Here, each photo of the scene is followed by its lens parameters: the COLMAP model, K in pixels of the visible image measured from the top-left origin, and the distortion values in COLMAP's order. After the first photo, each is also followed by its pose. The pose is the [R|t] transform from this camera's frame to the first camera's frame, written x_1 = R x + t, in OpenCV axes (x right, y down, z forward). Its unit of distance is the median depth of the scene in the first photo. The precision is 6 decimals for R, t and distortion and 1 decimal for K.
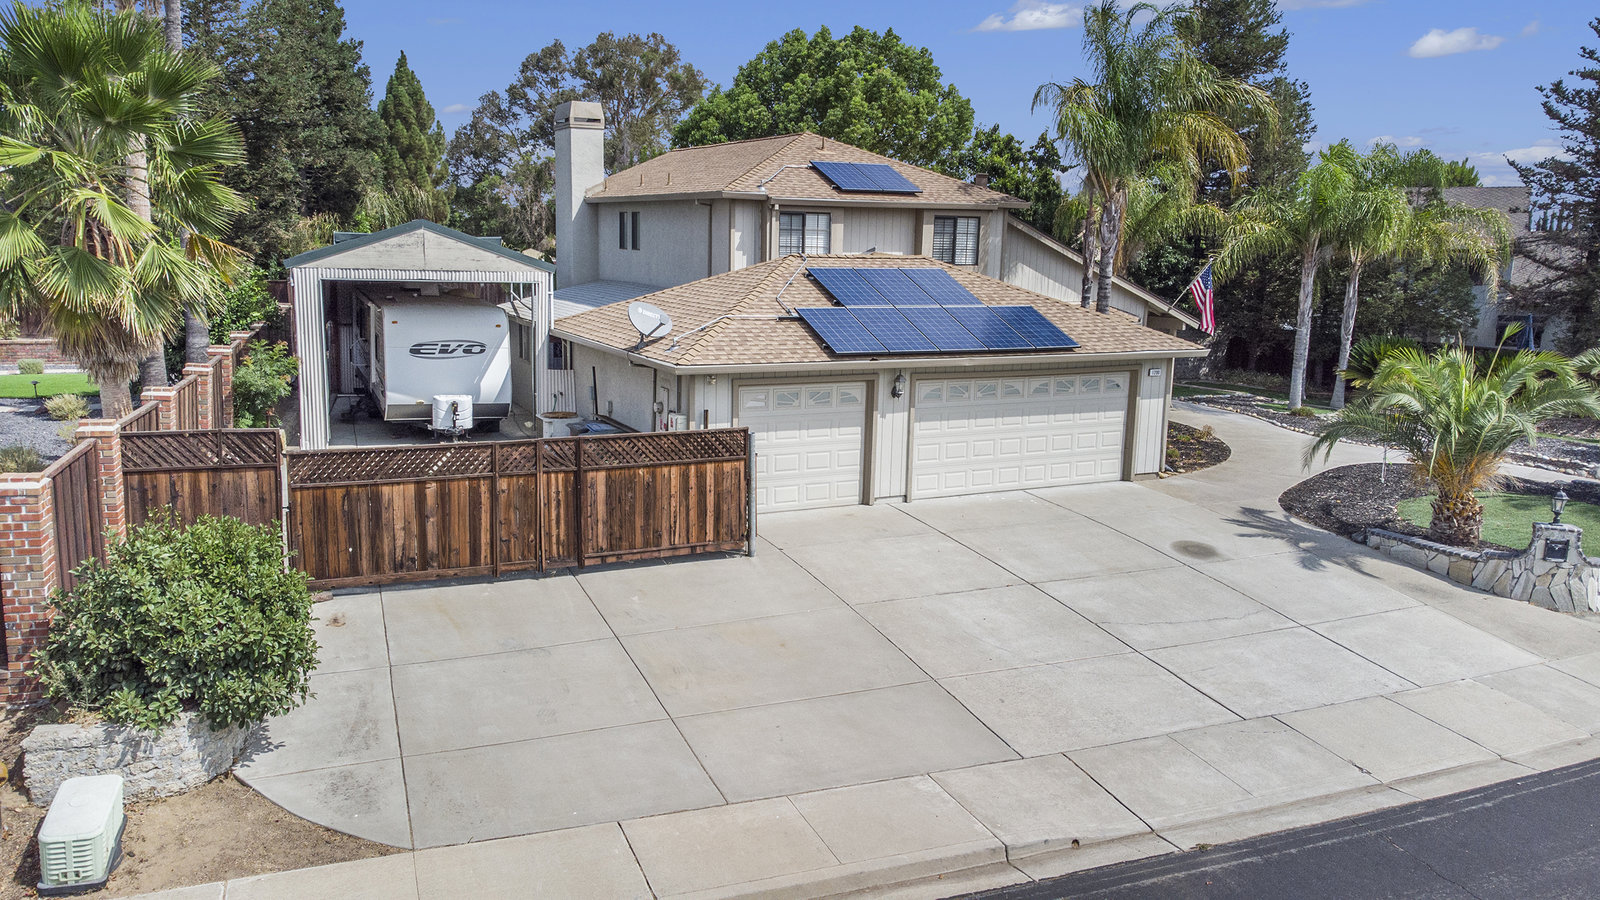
lens RADIAL K [[1172.3, 0, 800.0], [0, 1172.3, 450.0], [0, 0, 1]] dist [0.046653, -0.001490]
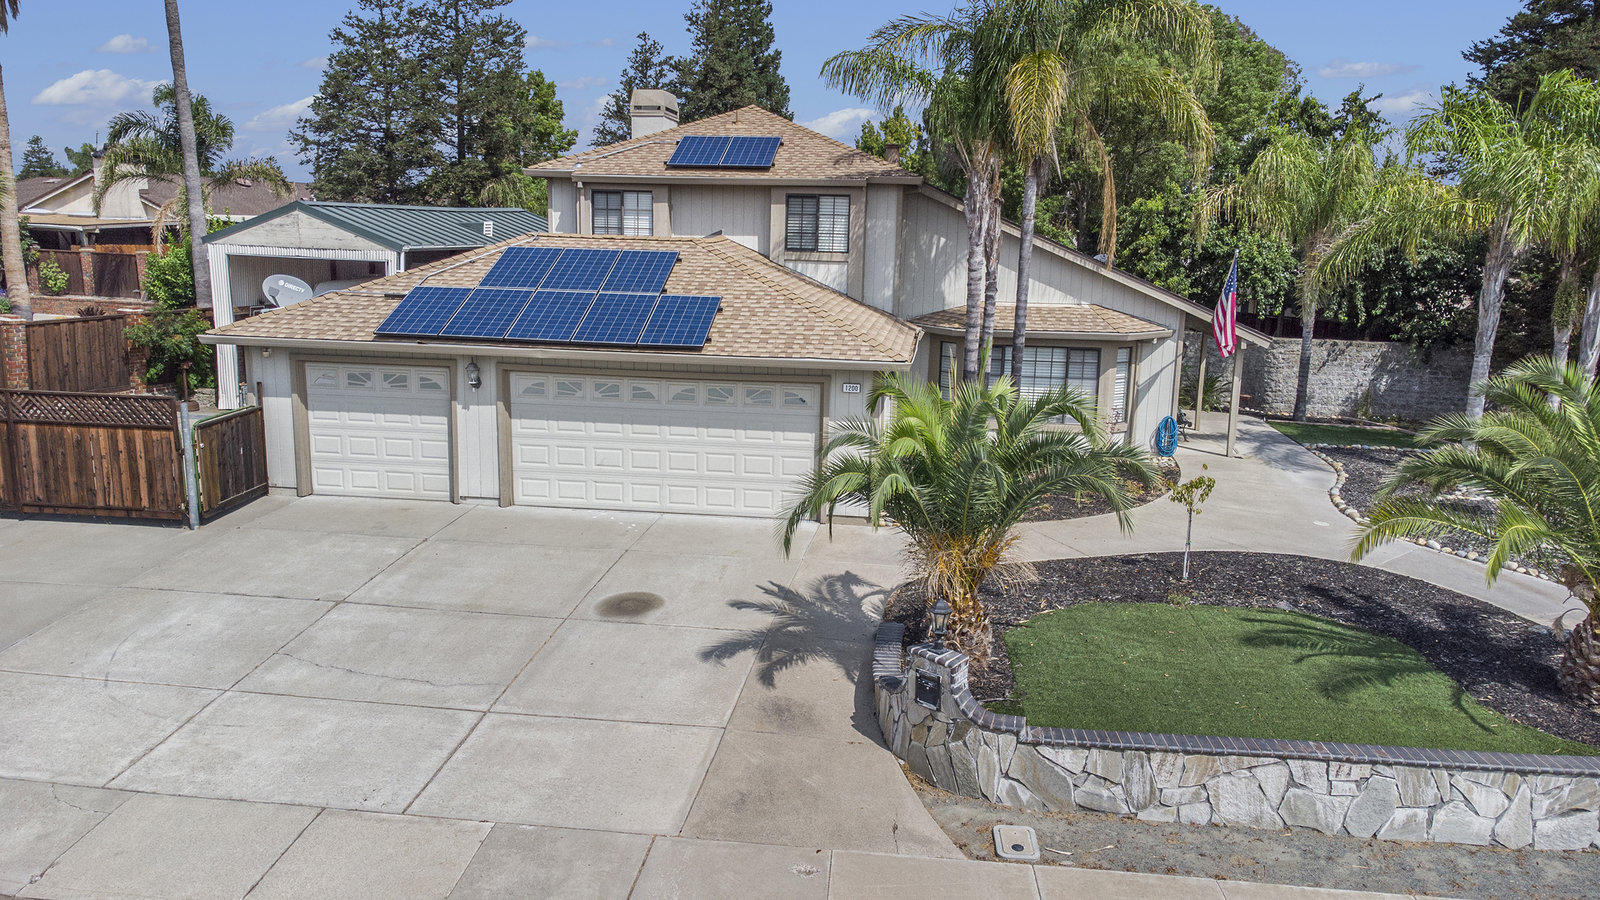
lens RADIAL K [[1172.3, 0, 800.0], [0, 1172.3, 450.0], [0, 0, 1]] dist [0.046653, -0.001490]
pose [[0.835755, 0.101397, -0.539660, 0.899893], [-0.103497, 0.994276, 0.026532, -0.054047], [0.539261, 0.033679, 0.841465, 0.424803]]
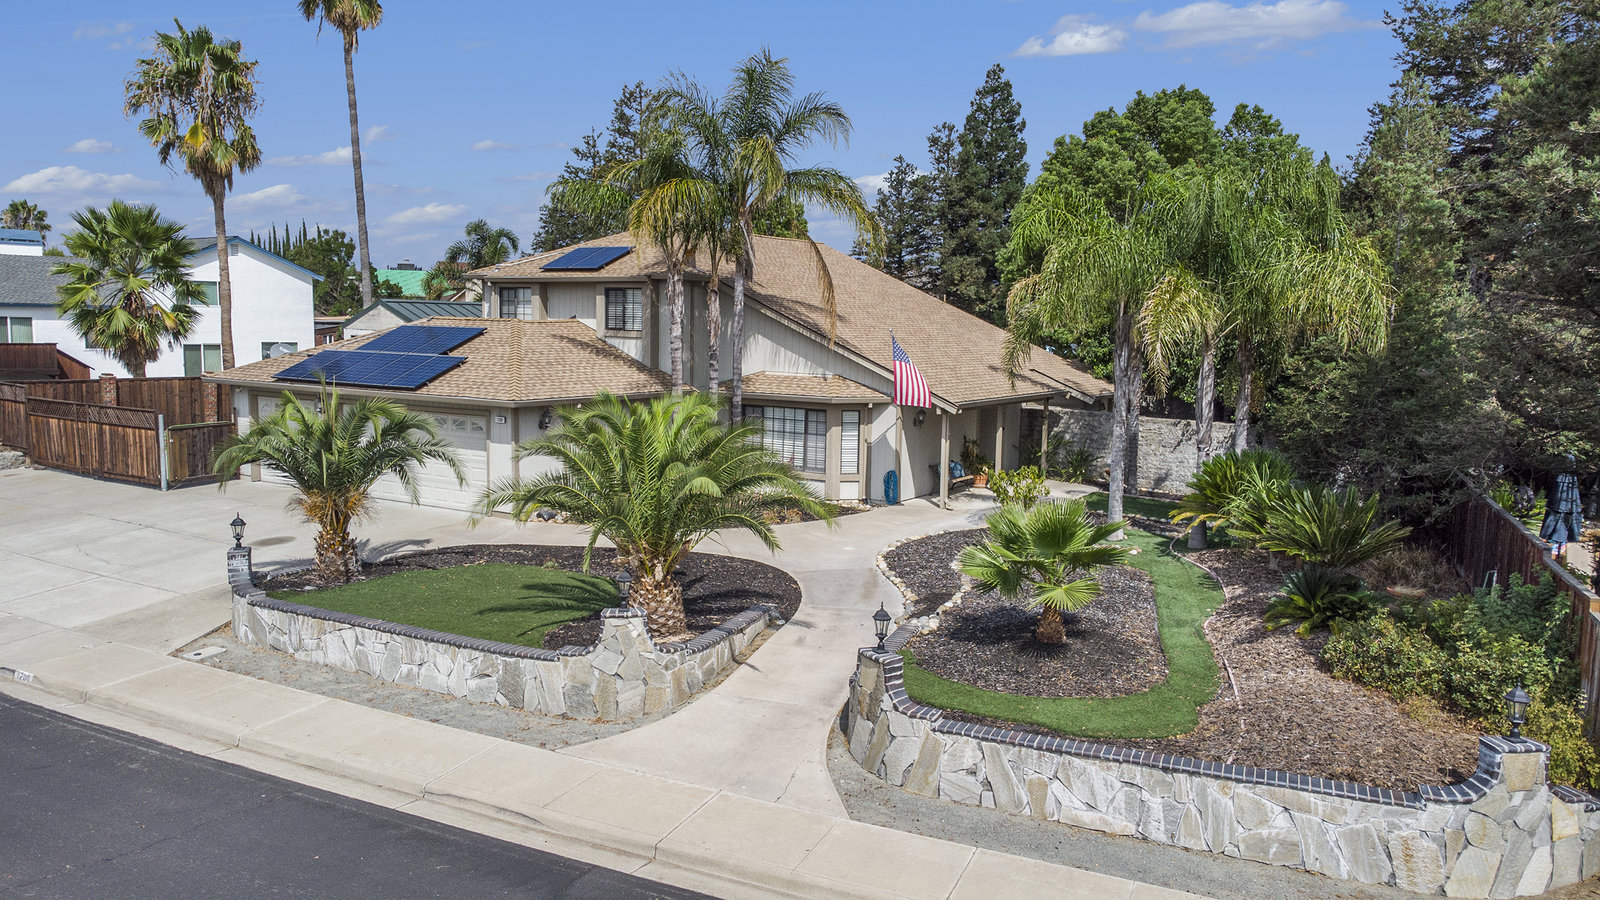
lens RADIAL K [[1172.3, 0, 800.0], [0, 1172.3, 450.0], [0, 0, 1]] dist [0.046653, -0.001490]
pose [[0.518957, 0.083243, -0.850738, 1.794860], [-0.161154, 0.986928, -0.001737, -0.104858], [0.839472, 0.138001, 0.525588, 0.854048]]
